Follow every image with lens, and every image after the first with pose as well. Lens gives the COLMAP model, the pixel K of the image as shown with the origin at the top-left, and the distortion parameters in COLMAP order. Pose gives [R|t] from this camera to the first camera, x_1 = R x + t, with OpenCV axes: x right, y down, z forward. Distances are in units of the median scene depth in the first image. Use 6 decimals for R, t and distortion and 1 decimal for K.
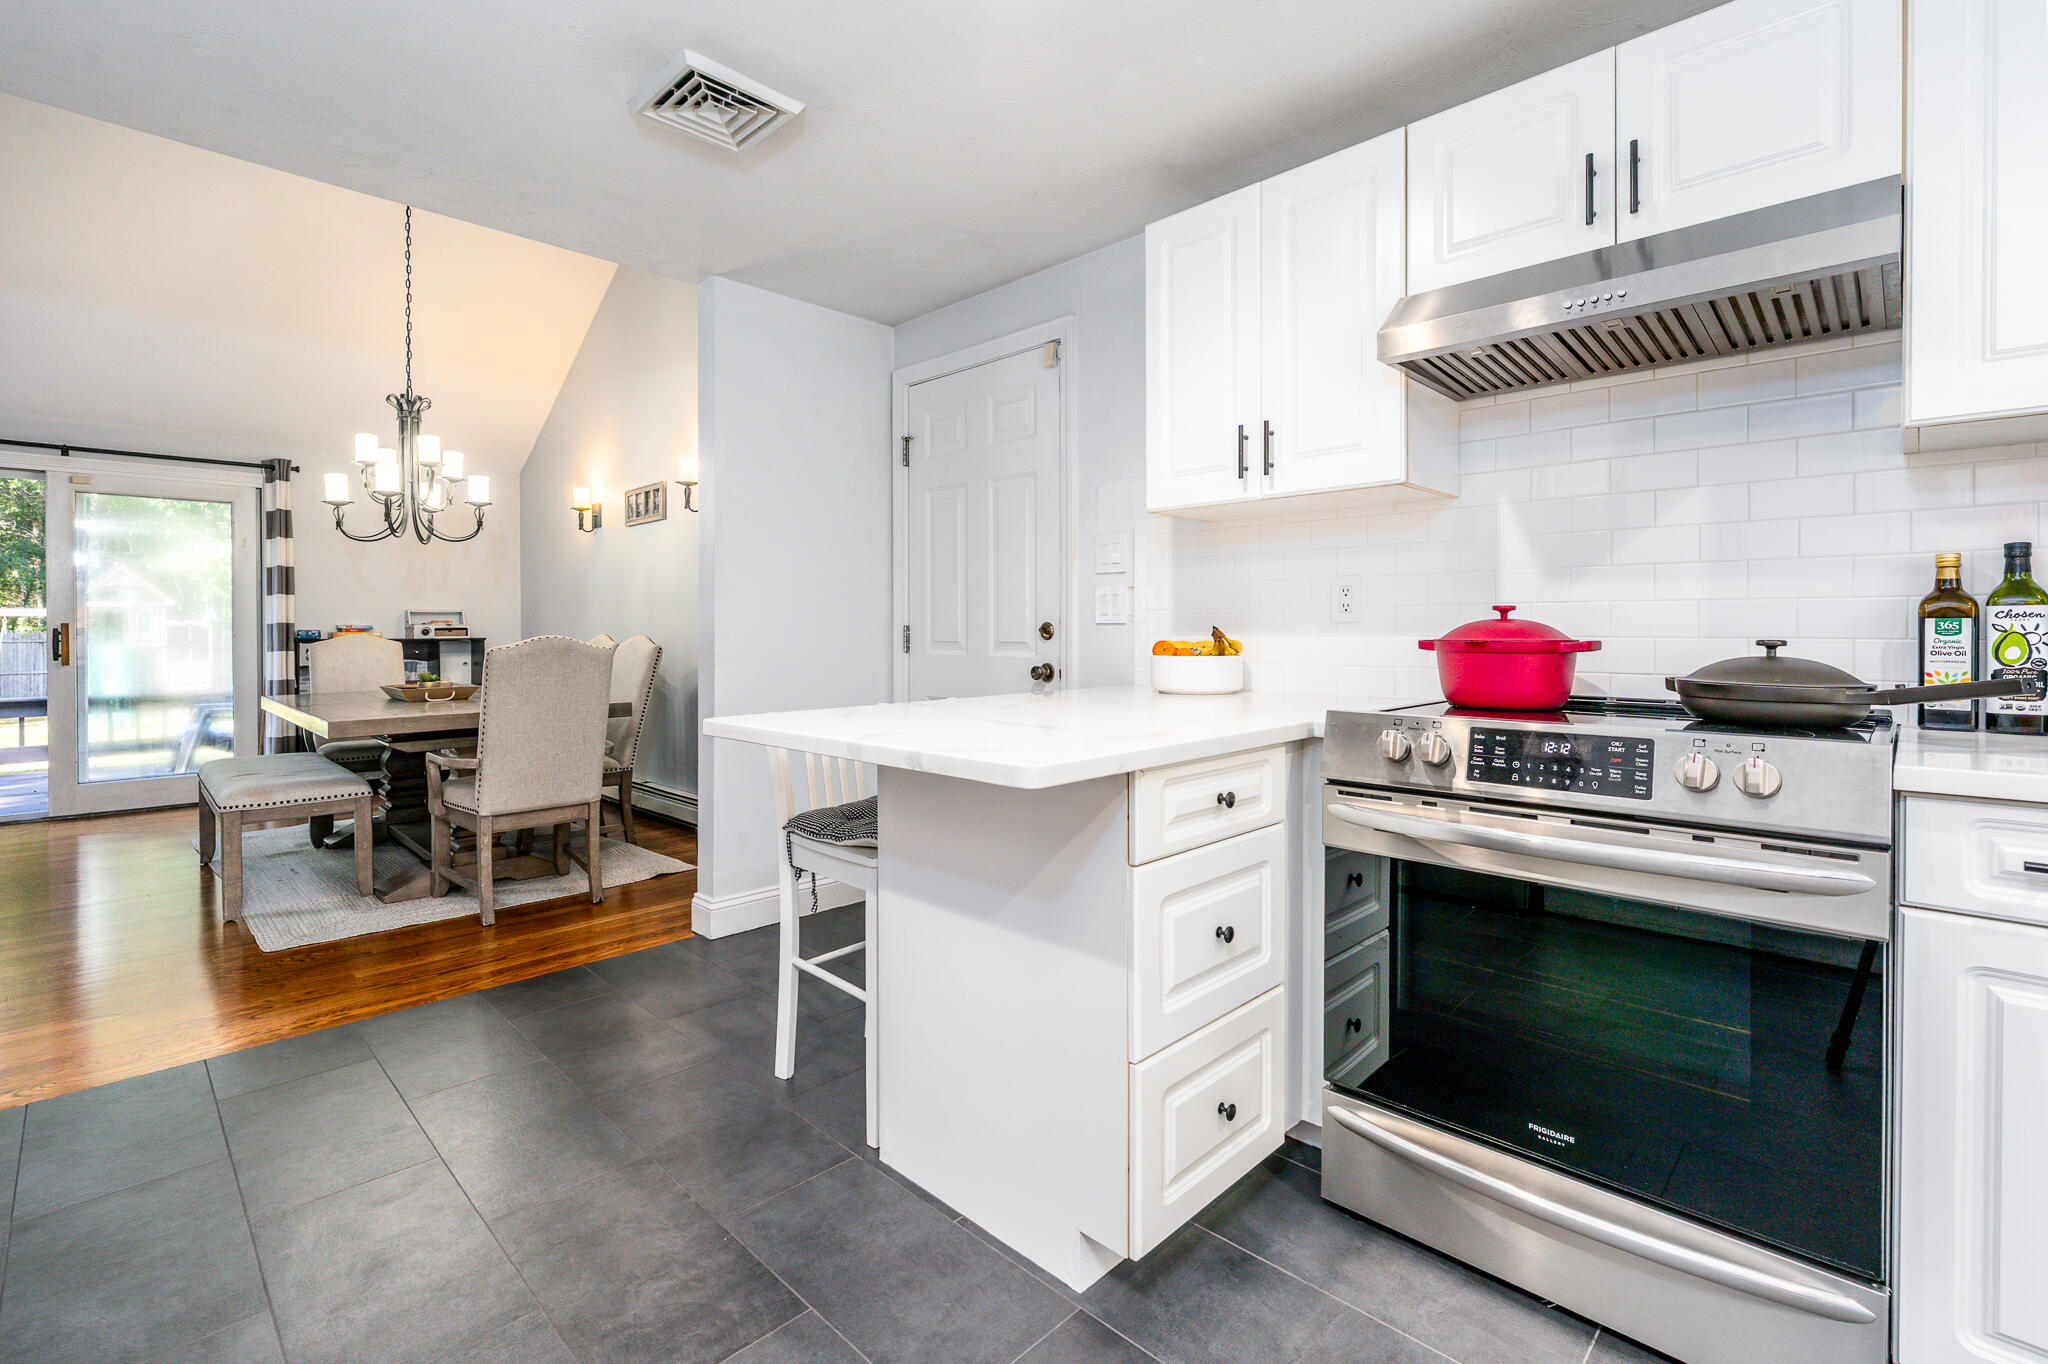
lens RADIAL K [[910.3, 0, 976.1], [0, 910.3, 633.5], [0, 0, 1]] dist [-0.000888, -0.000559]
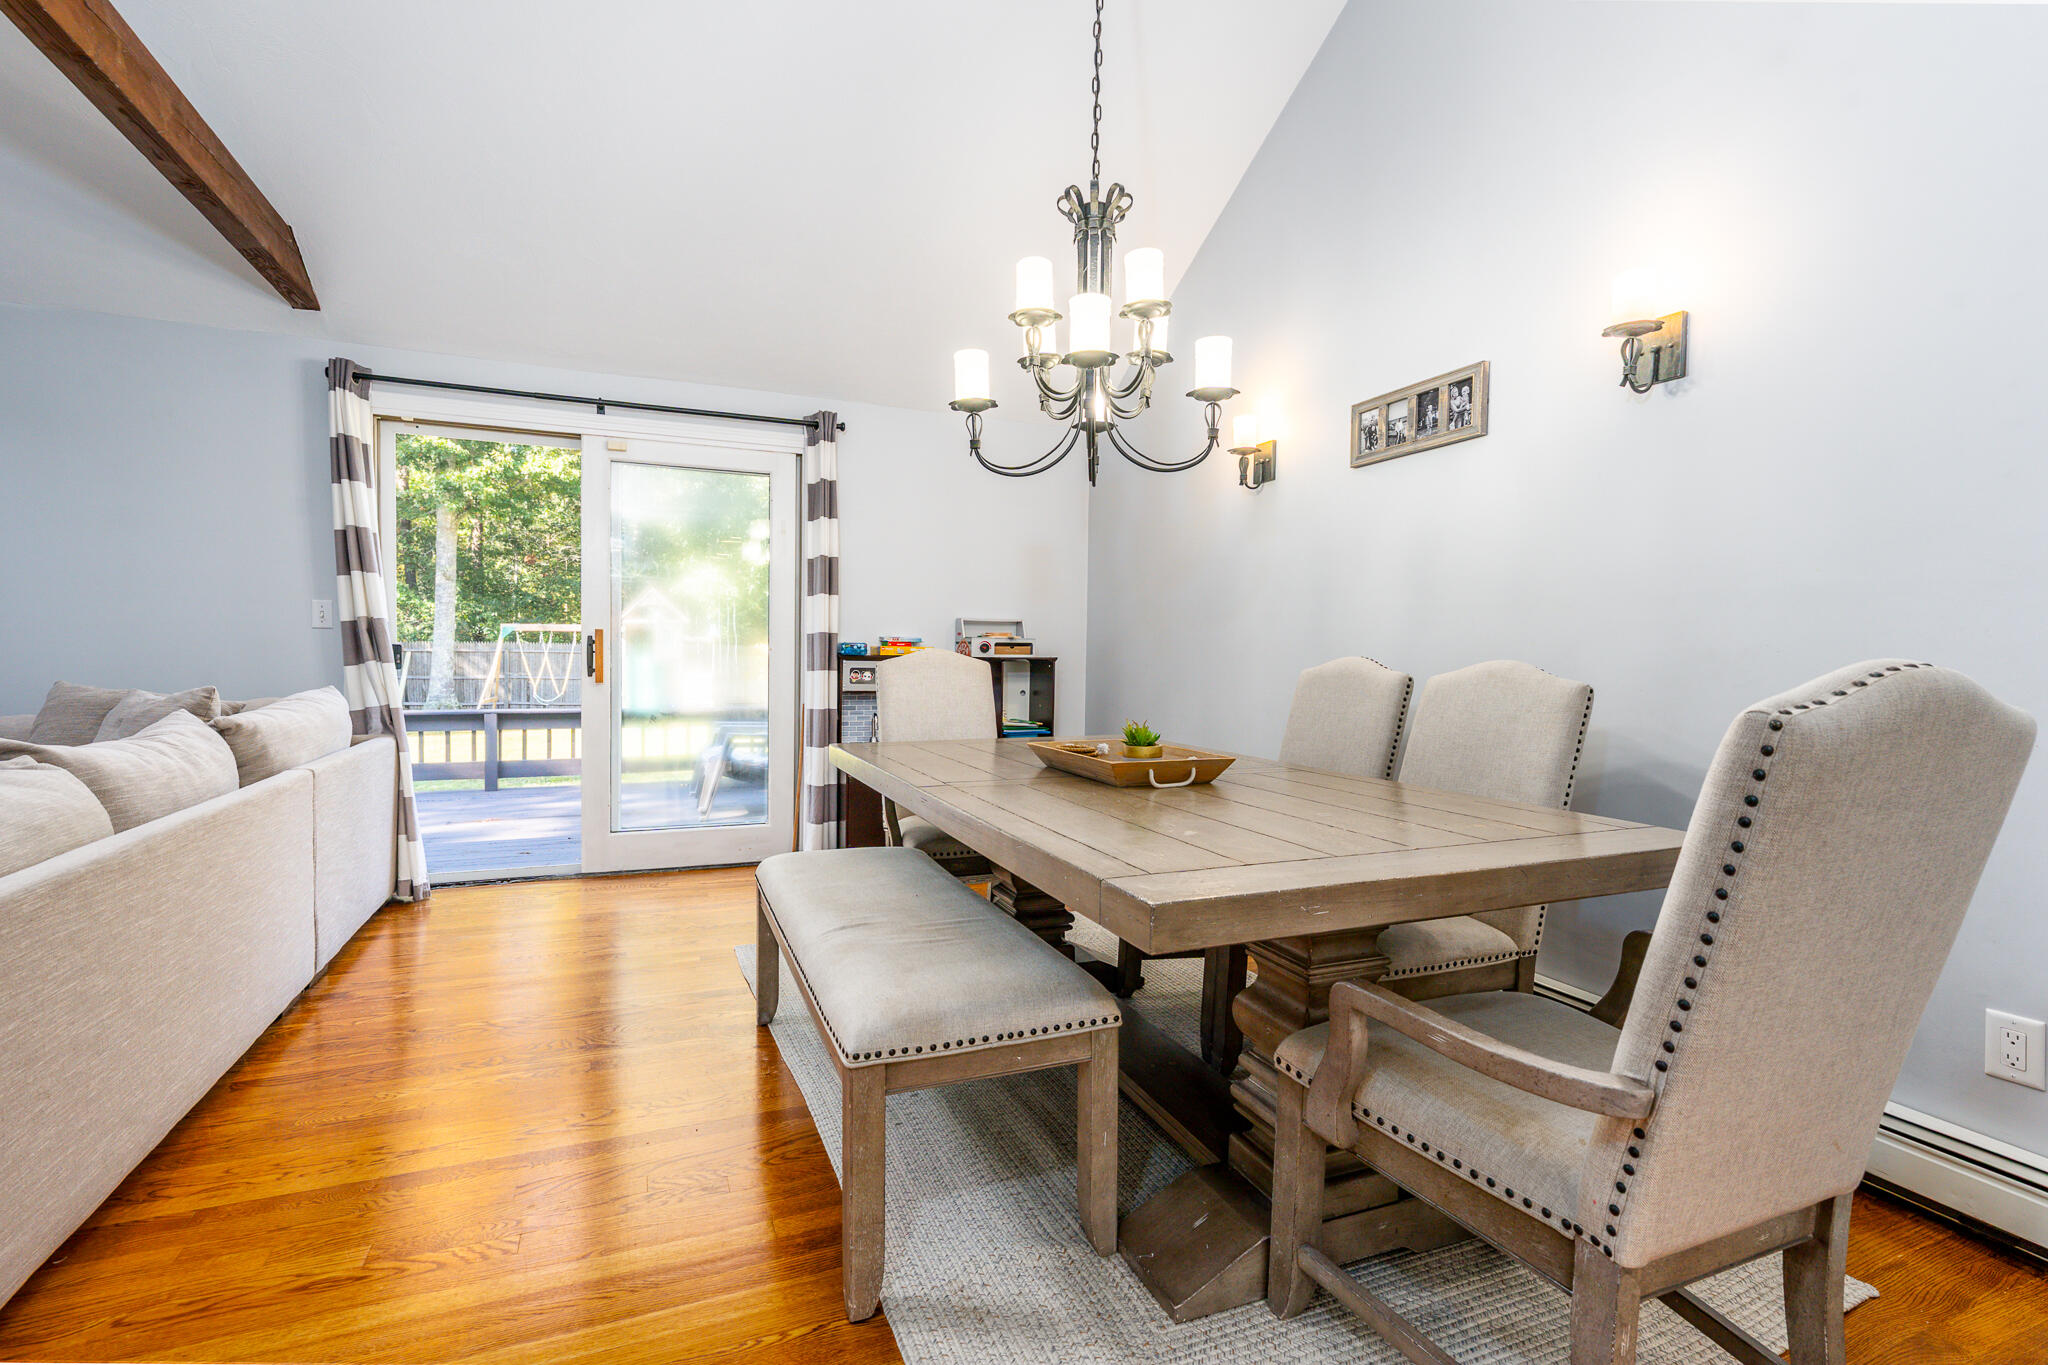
lens RADIAL K [[897.4, 0, 999.3], [0, 897.4, 670.3], [0, 0, 1]] dist [0.000108, -0.000124]
pose [[0.927274, 0.023925, -0.373619, -0.353008], [-0.018429, 0.999663, 0.018277, 0.003146], [0.373931, -0.010063, 0.927402, 0.369834]]
